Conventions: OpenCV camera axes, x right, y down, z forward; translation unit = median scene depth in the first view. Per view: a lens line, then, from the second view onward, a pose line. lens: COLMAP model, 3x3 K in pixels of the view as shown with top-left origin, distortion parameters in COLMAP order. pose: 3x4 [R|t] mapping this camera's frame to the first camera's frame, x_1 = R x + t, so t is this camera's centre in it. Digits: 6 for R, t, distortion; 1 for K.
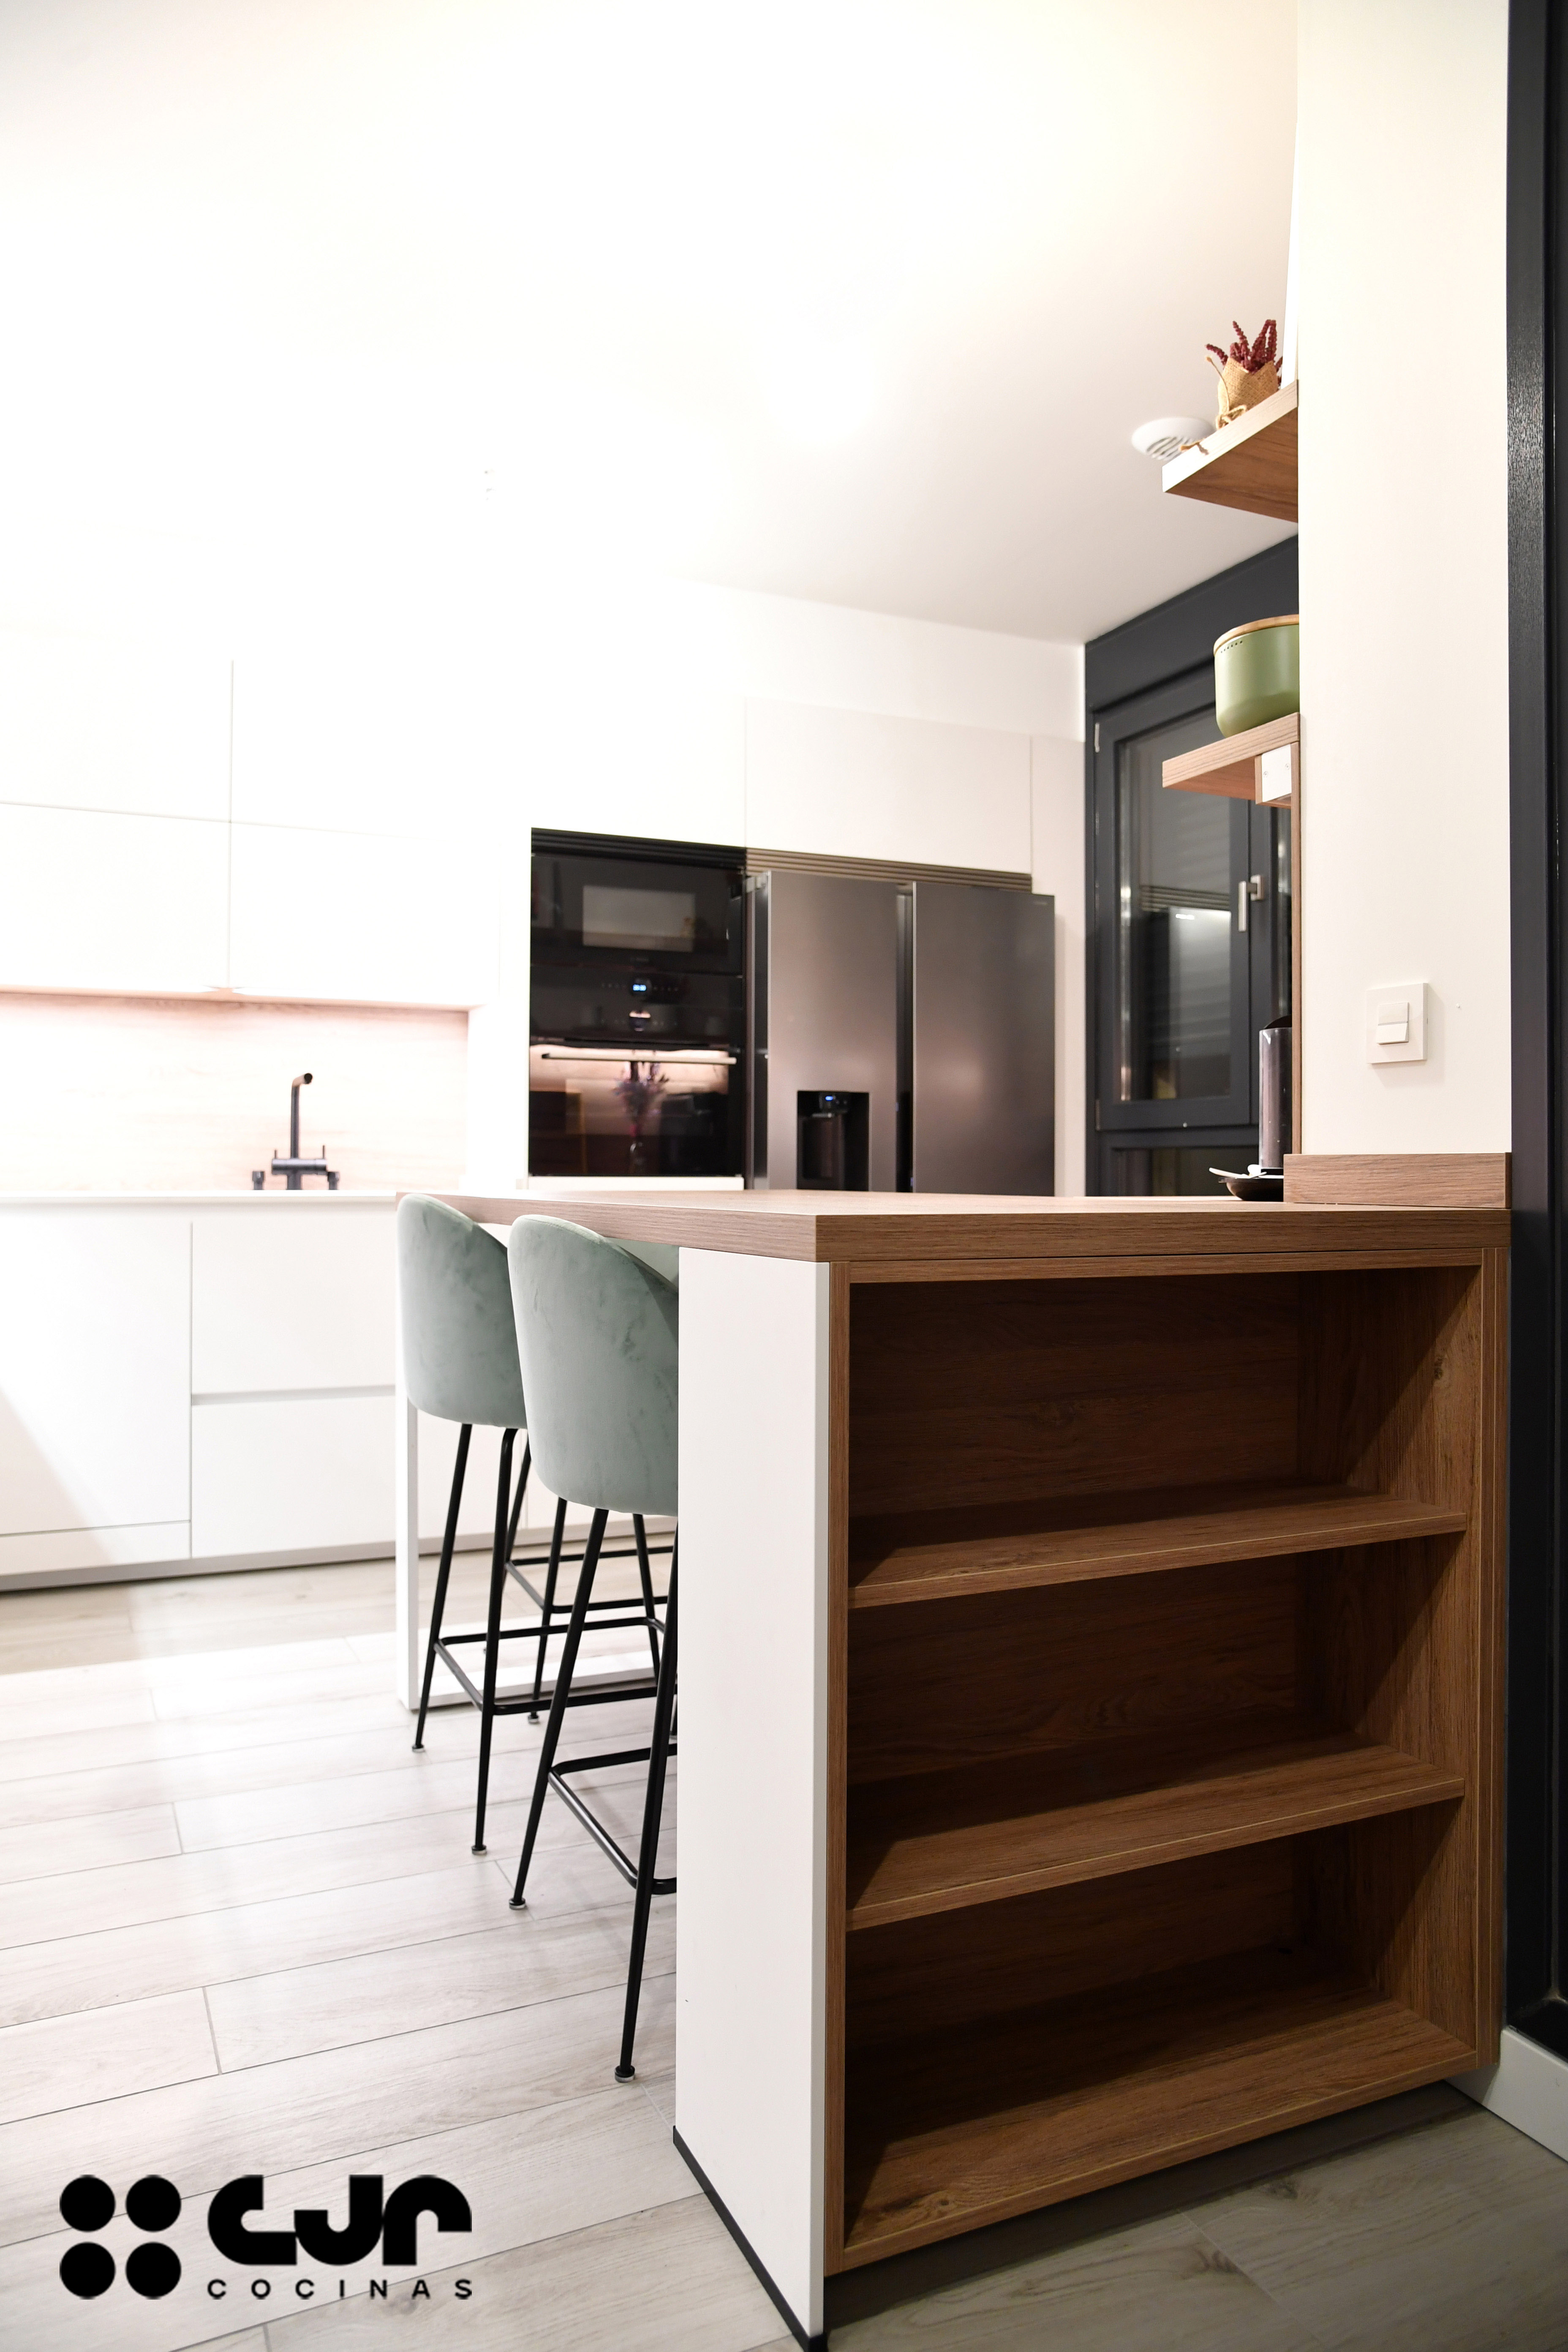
lens RADIAL K [[1553.7, 0, 791.6], [0, 1553.7, 1176.3], [0, 0, 1]] dist [-0.049453, 0.022956]
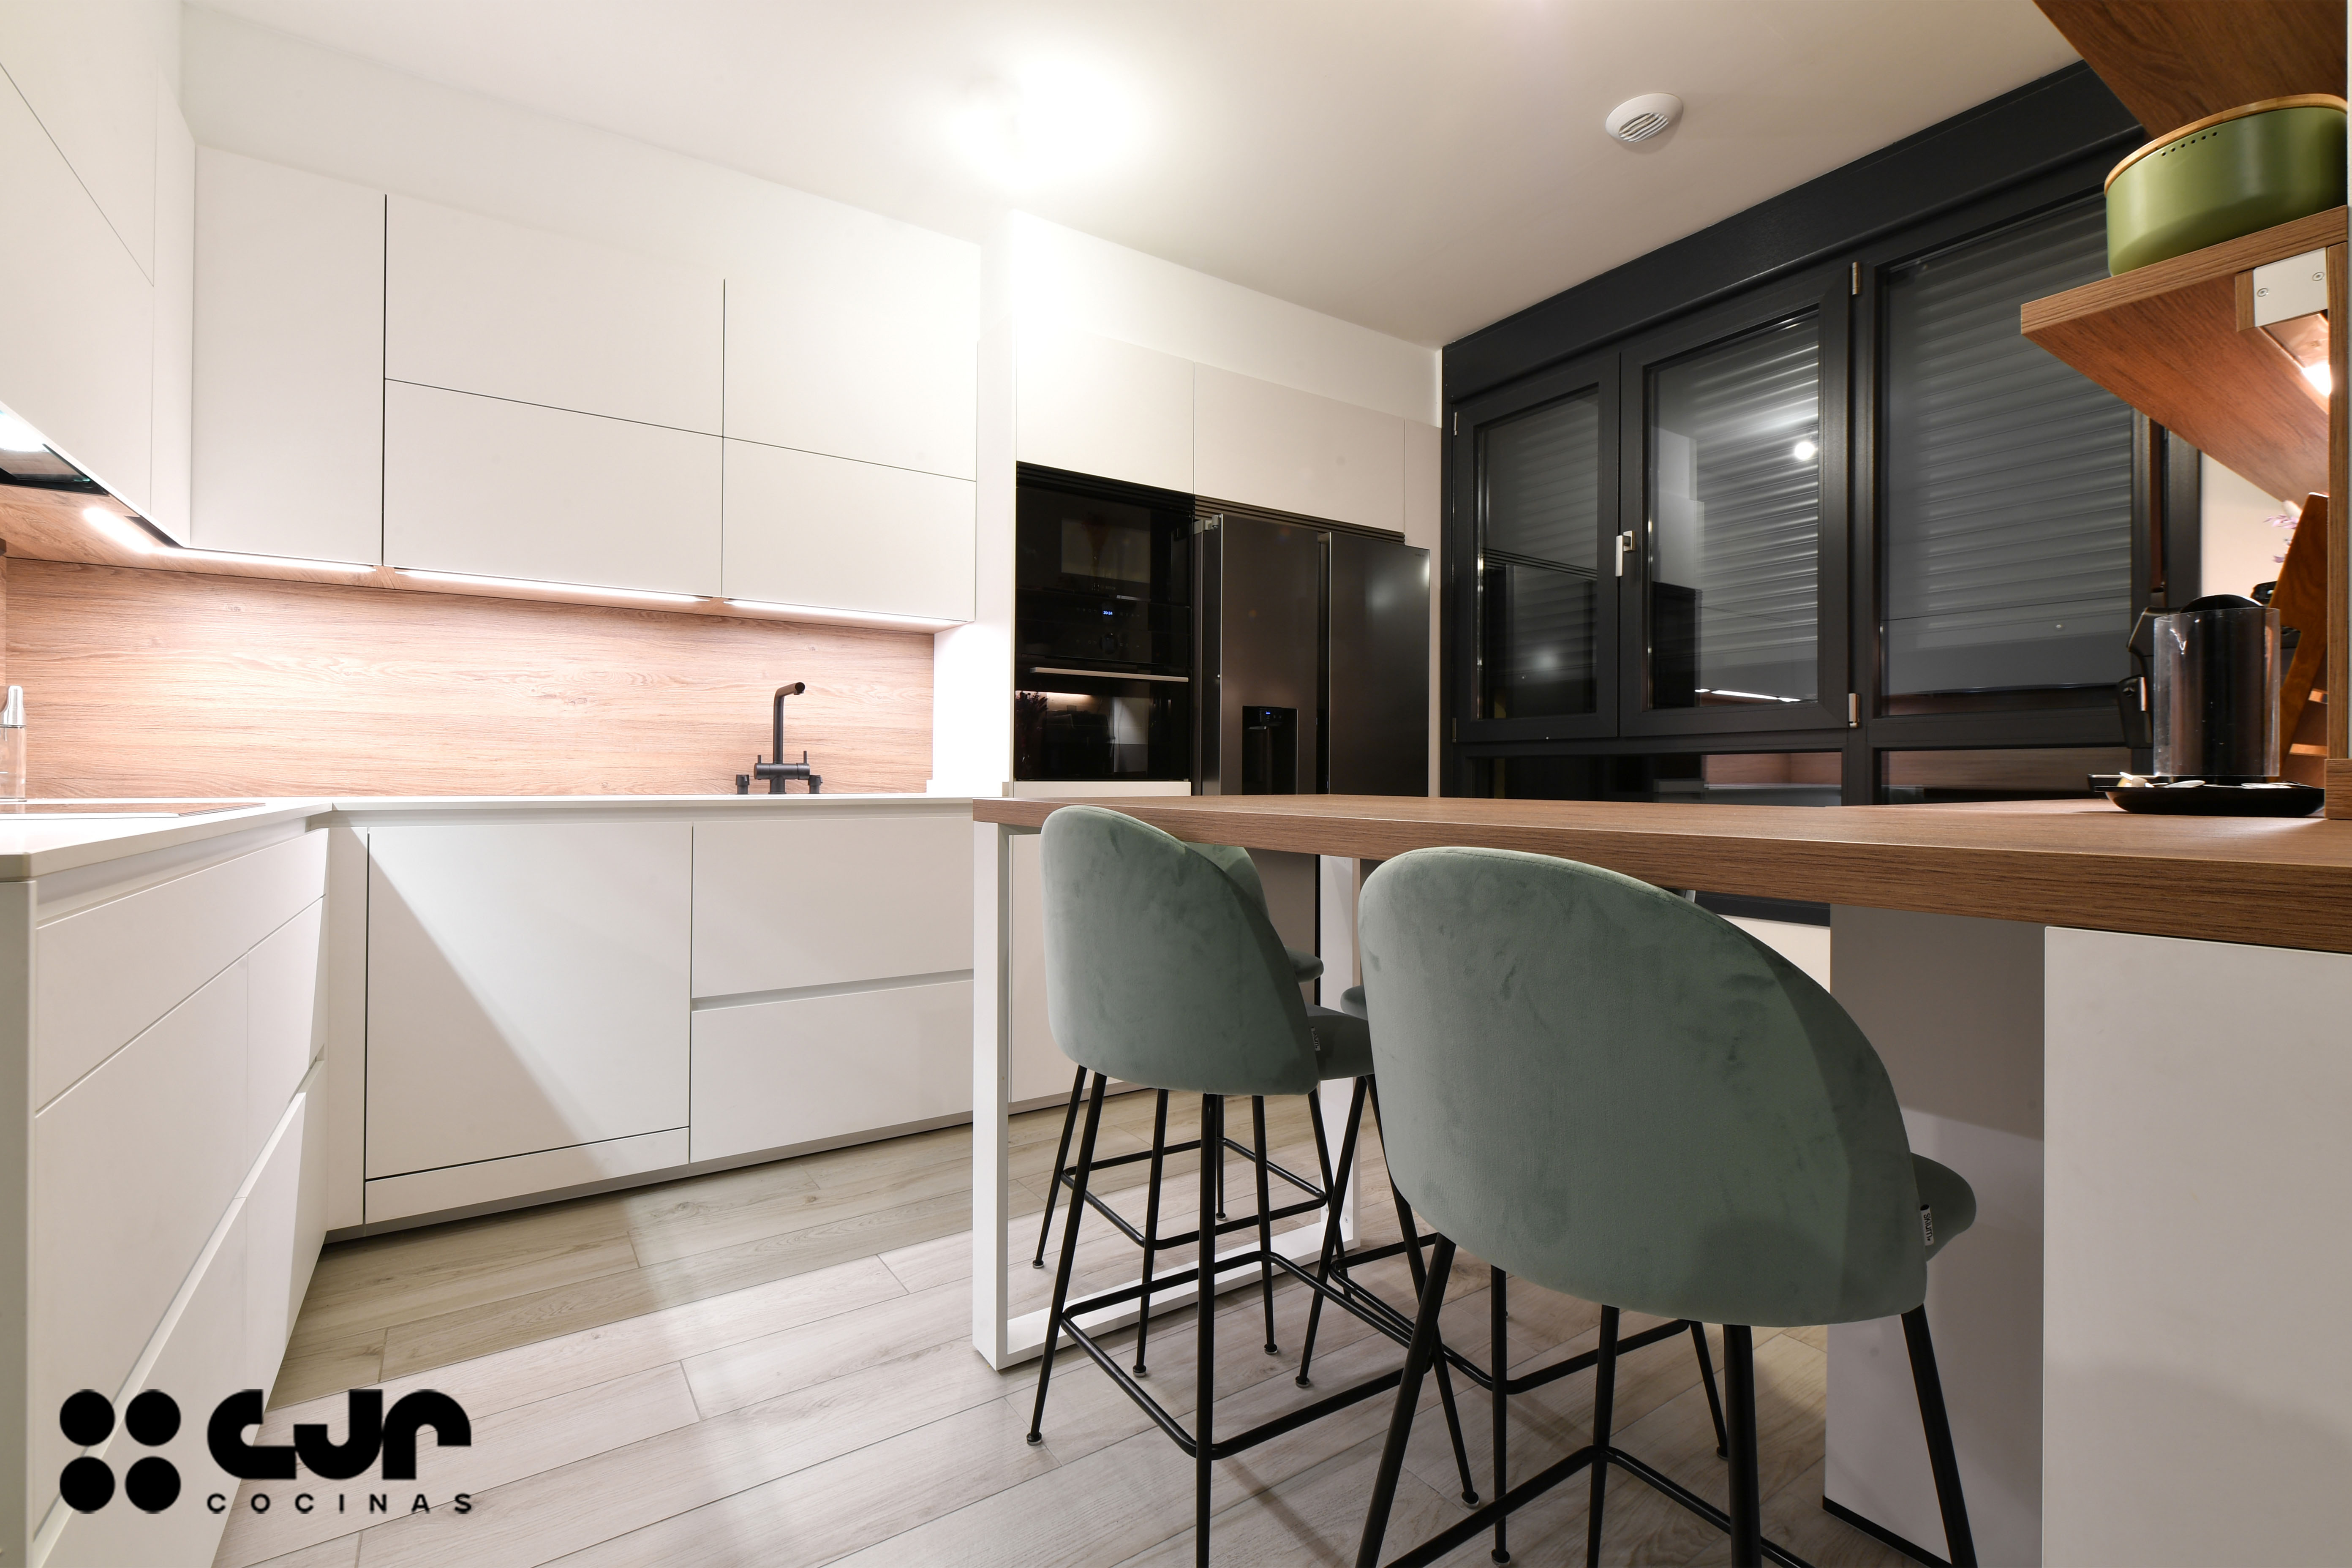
lens RADIAL K [[1045.1, 0, 1182.6], [0, 1045.1, 775.4], [0, 0, 1]] dist [-0.000711, 0.002543]
pose [[0.988900, 0.003160, 0.148548, -0.176427], [-0.002839, 0.999993, -0.002371, -0.002922], [-0.148554, 0.001923, 0.988902, 0.282514]]
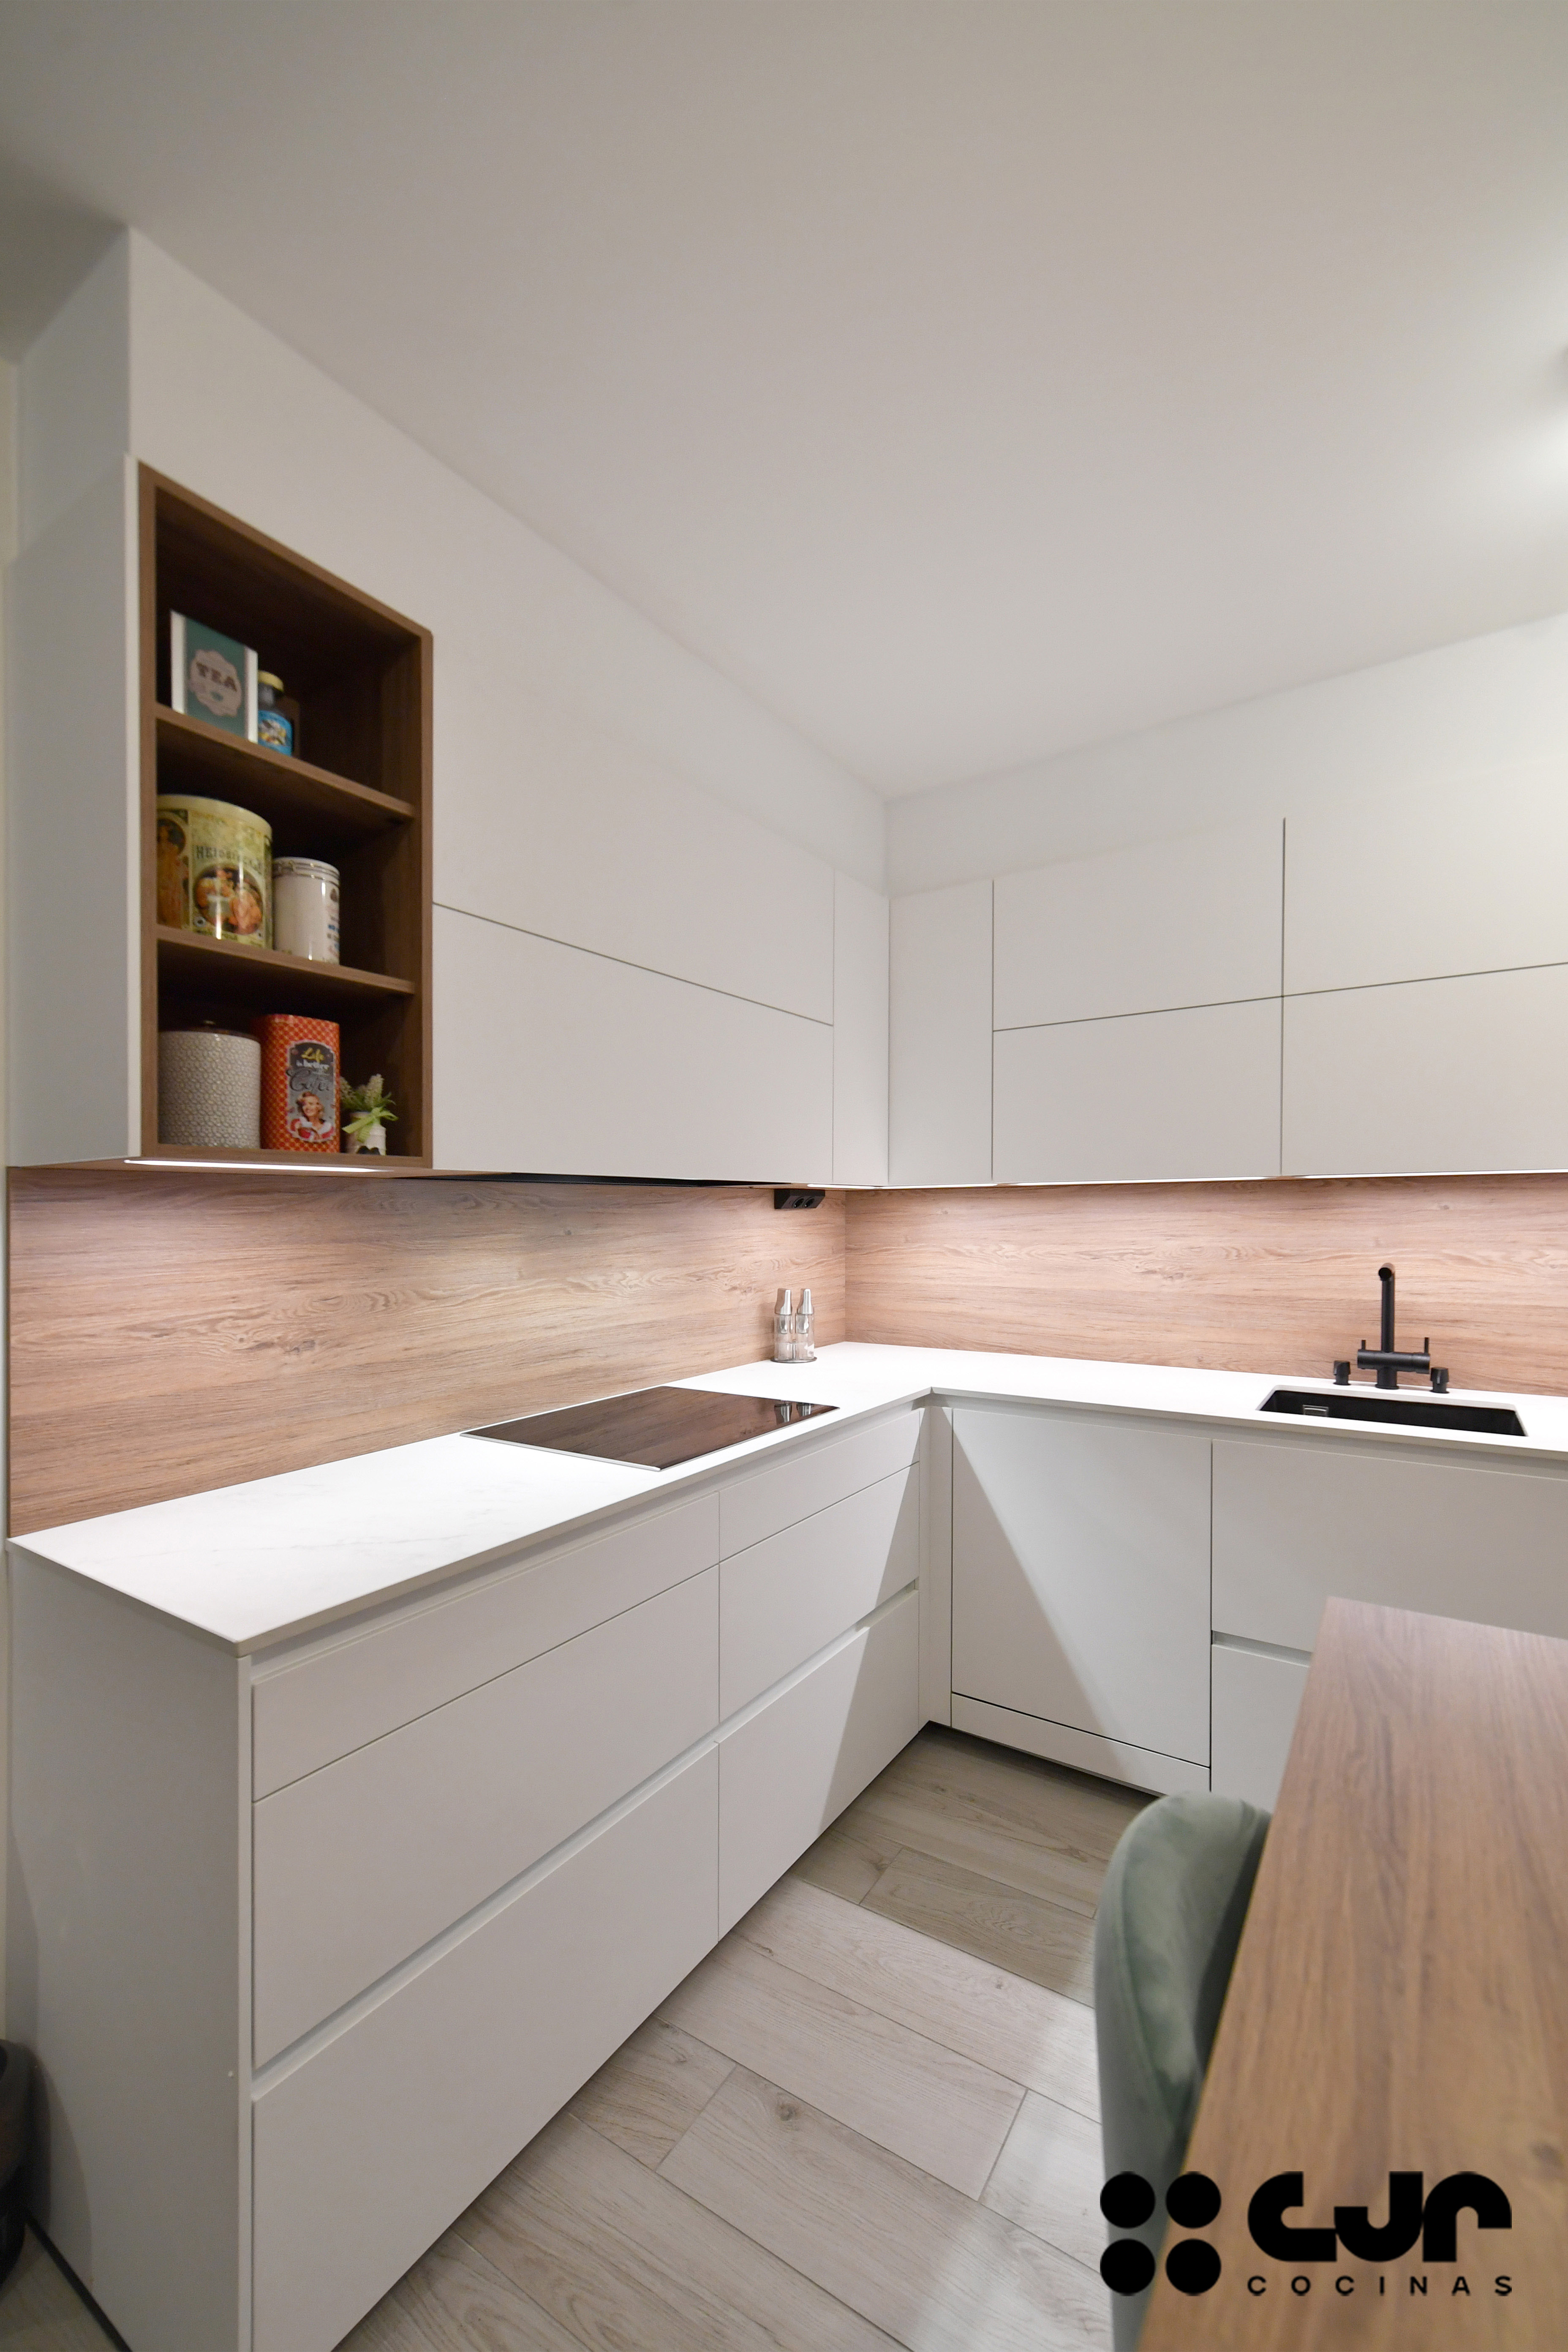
lens RADIAL K [[945.6, 0, 799.6], [0, 945.6, 1227.1], [0, 0, 1]] dist [0.005497, -0.003960]
pose [[0.527011, 0.007335, -0.849827, -0.042842], [0.009336, 0.999852, 0.014419, -0.109754], [0.849807, -0.015533, 0.526865, 0.495212]]
